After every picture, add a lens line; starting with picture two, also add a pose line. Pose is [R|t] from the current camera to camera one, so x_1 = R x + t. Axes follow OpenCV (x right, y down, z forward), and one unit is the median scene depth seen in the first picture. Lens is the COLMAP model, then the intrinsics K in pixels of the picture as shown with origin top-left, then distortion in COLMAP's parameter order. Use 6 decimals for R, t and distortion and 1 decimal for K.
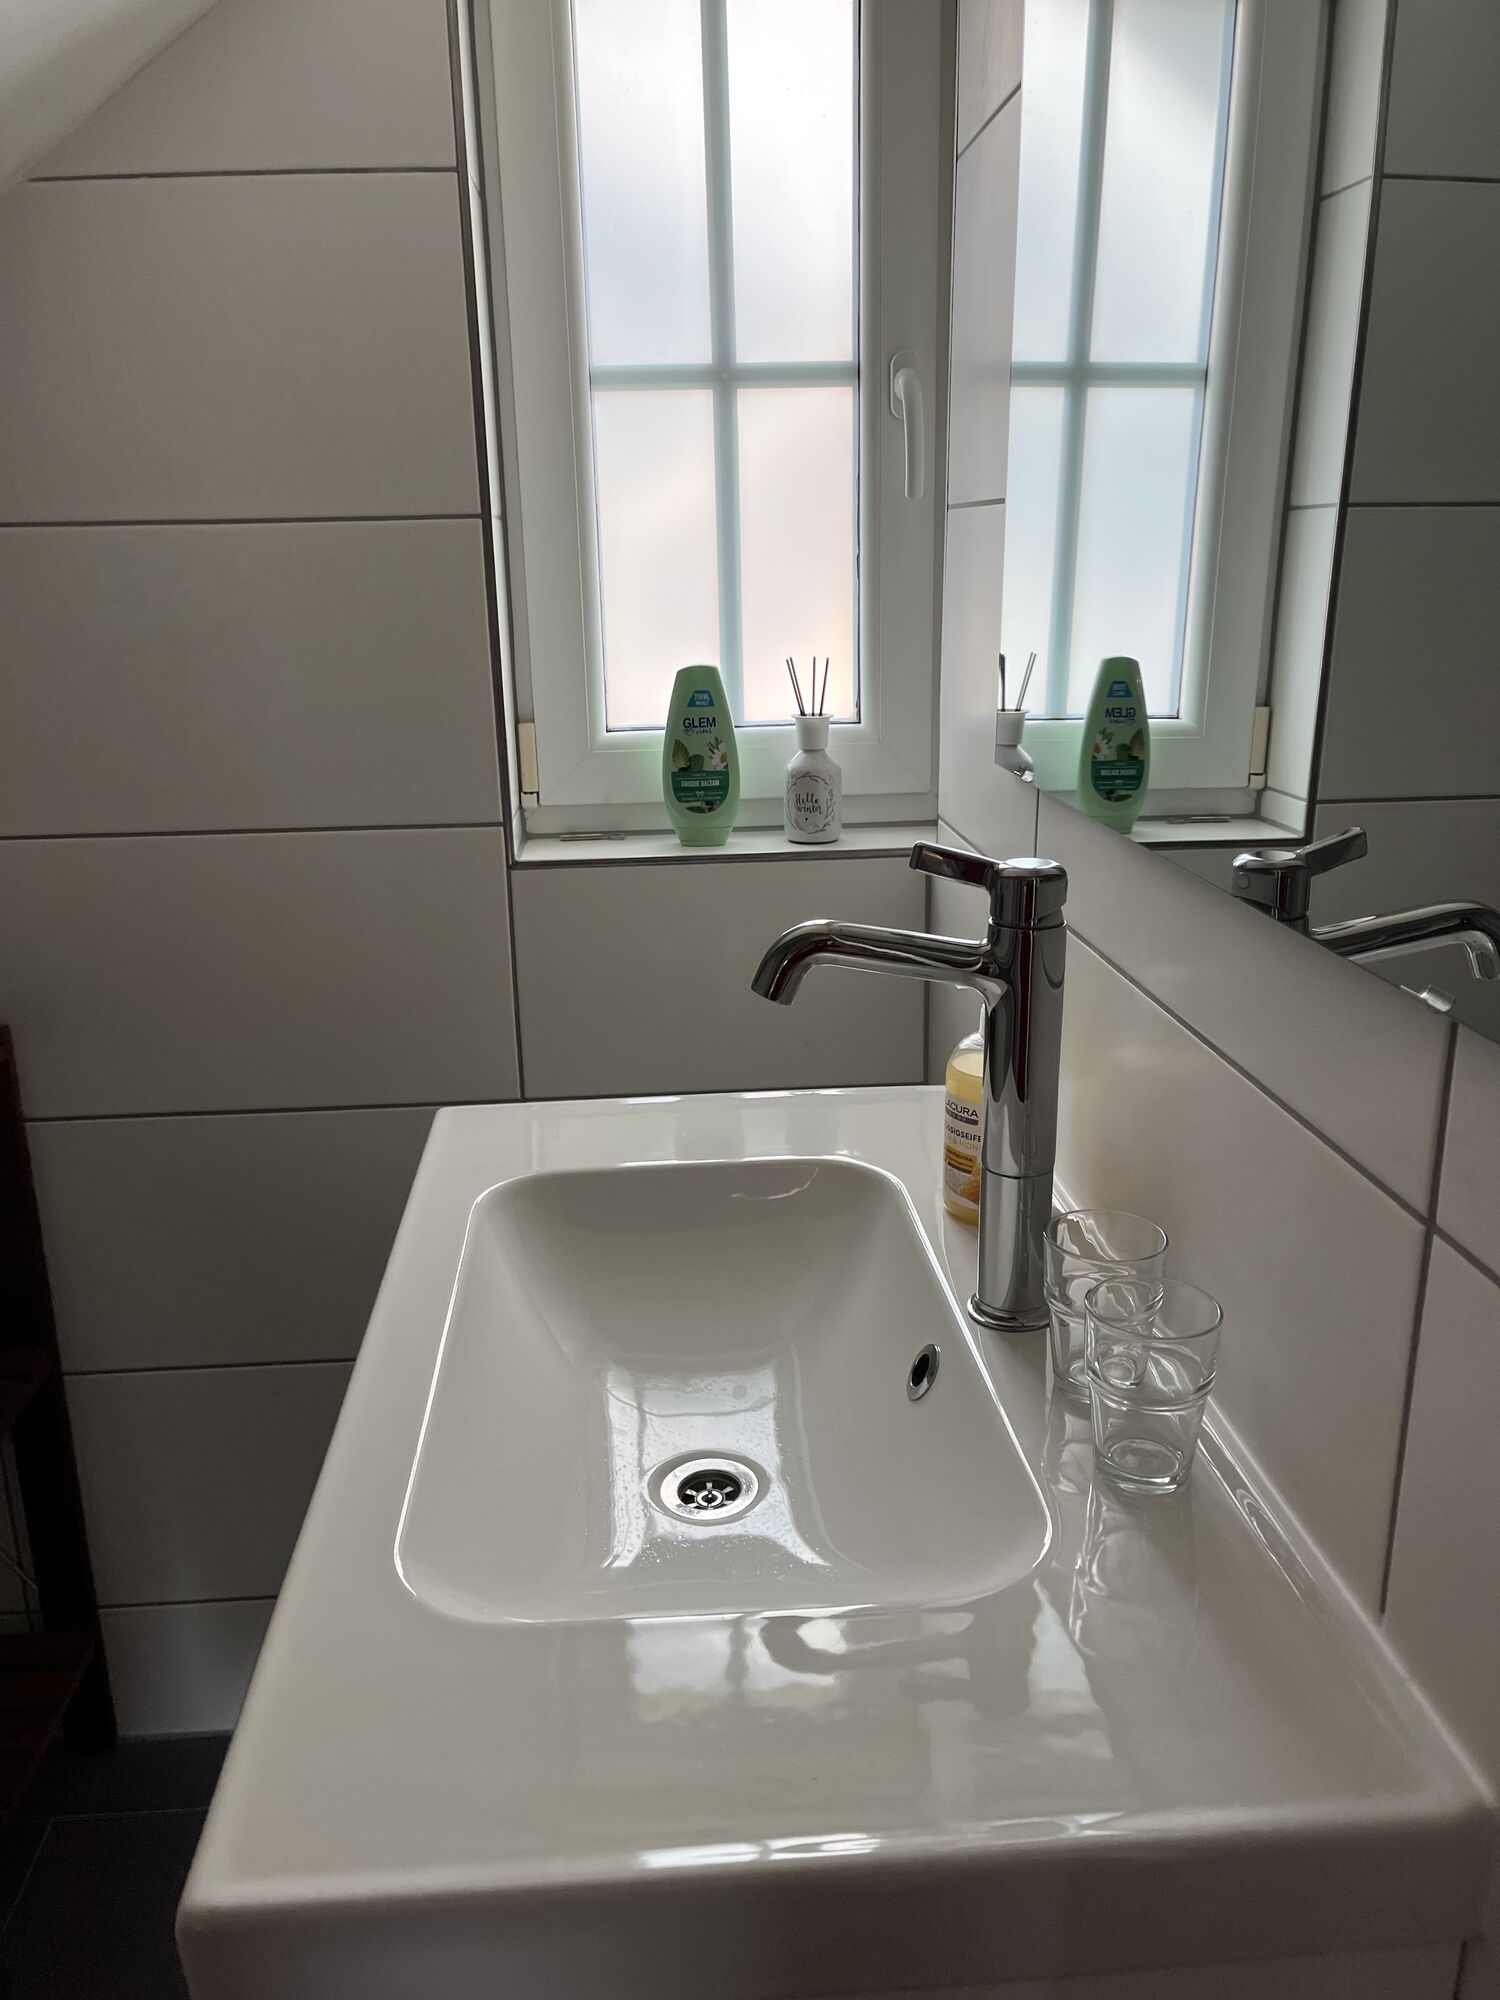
lens RADIAL K [[1515.0, 0, 752.8], [0, 1515.0, 1001.7], [0, 0, 1]] dist [0.063516, -0.092584]
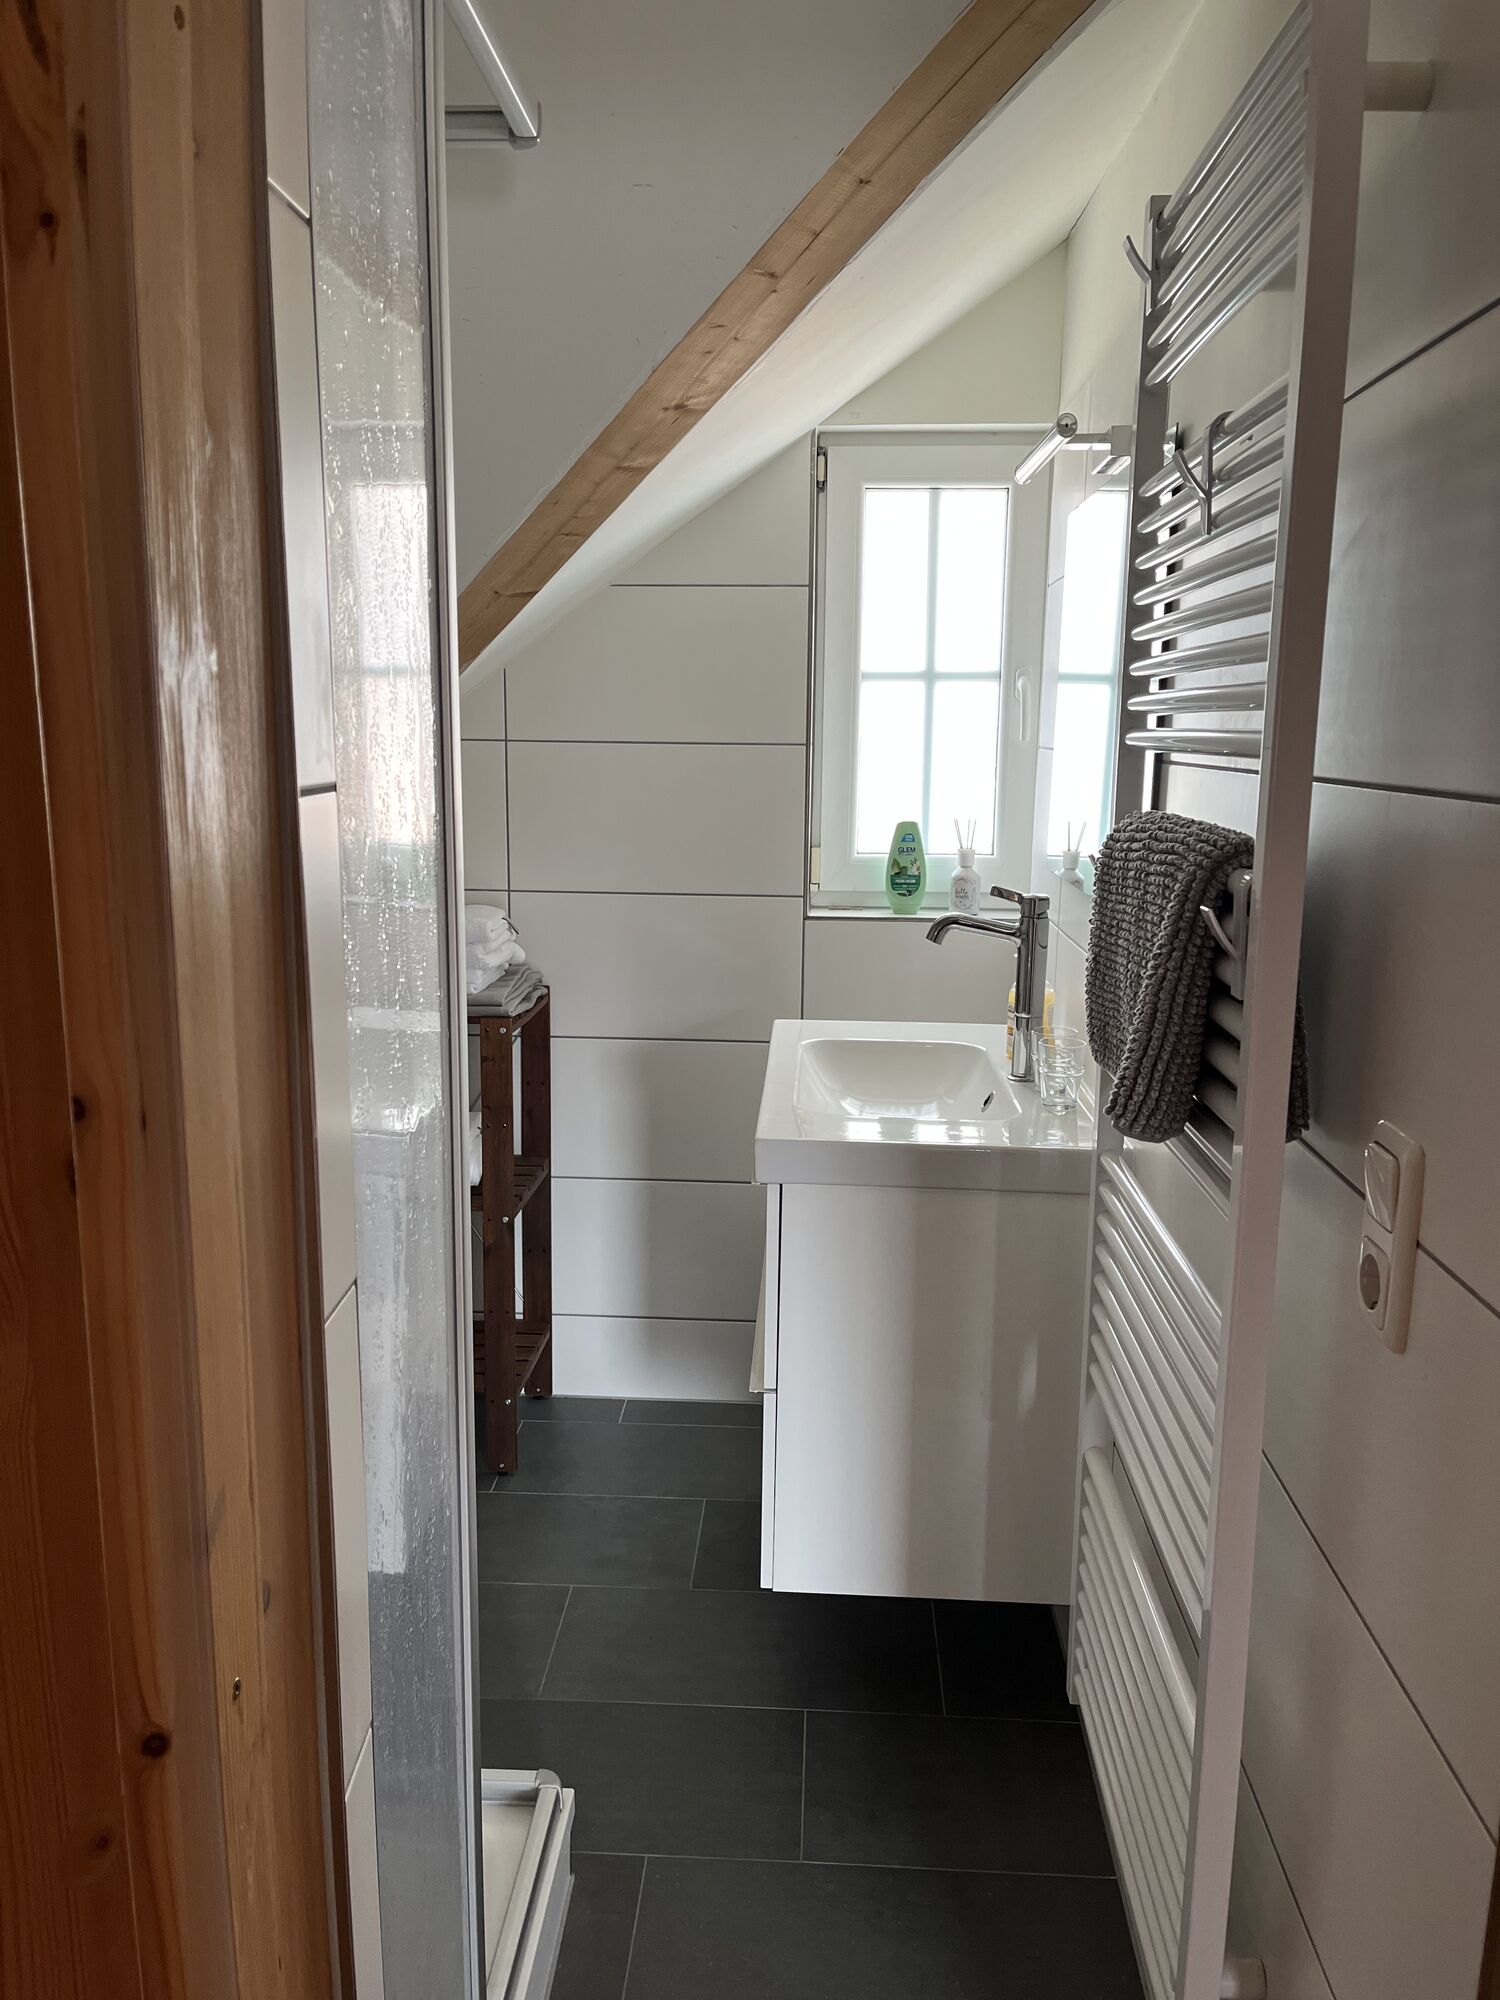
lens RADIAL K [[1515.0, 0, 746.6], [0, 1515.0, 1003.3], [0, 0, 1]] dist [0.063516, -0.092584]
pose [[0.990712, 0.054694, -0.124495, 0.013783], [-0.067811, 0.992295, -0.103694, 0.222611], [0.117865, 0.111173, 0.986787, -0.902551]]
